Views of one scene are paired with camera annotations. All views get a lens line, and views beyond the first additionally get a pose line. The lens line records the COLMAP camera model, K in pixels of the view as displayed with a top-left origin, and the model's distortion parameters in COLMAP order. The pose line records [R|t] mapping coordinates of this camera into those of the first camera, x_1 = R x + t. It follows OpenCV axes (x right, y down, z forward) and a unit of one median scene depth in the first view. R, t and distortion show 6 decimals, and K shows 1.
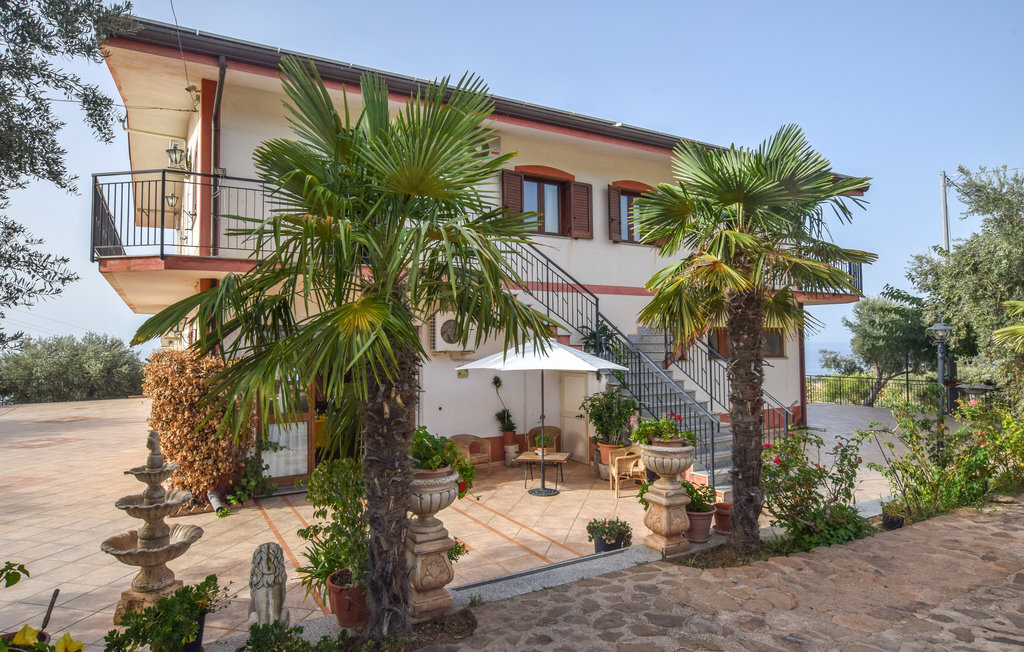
lens RADIAL K [[596.2, 0, 512.0], [0, 596.2, 326.0], [0, 0, 1]] dist [0.000432, 0.000008]
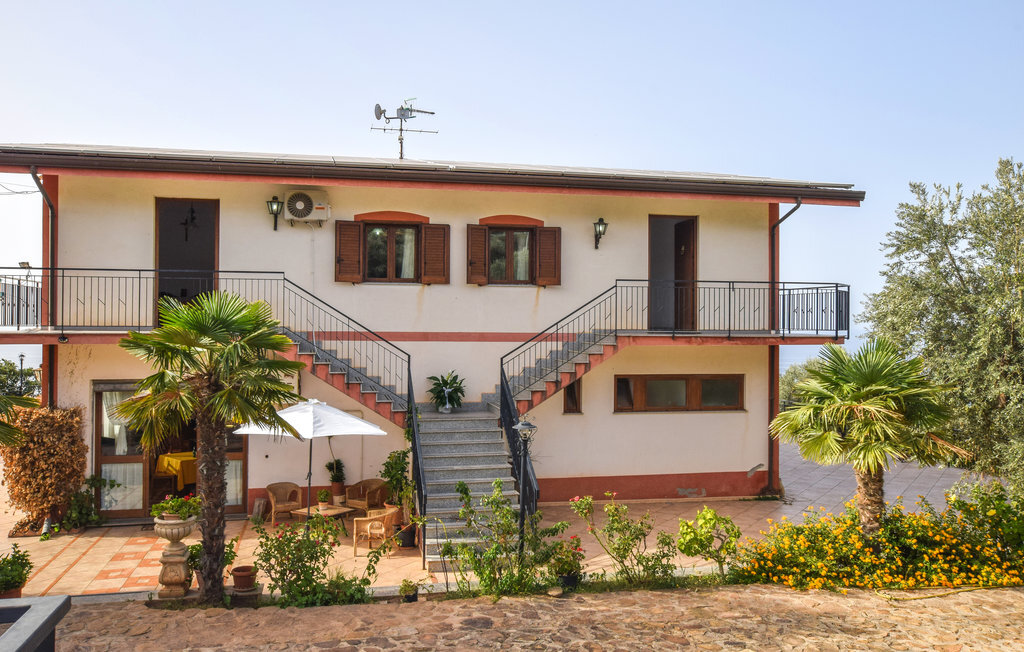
lens RADIAL K [[834.6, 0, 512.0], [0, 834.6, 326.0], [0, 0, 1]] dist [0.039510, 0.000598]
pose [[0.950539, 0.016142, -0.310185, 0.705301], [-0.006384, 0.999453, 0.032447, -0.134593], [0.310539, -0.028862, 0.950122, -0.250391]]
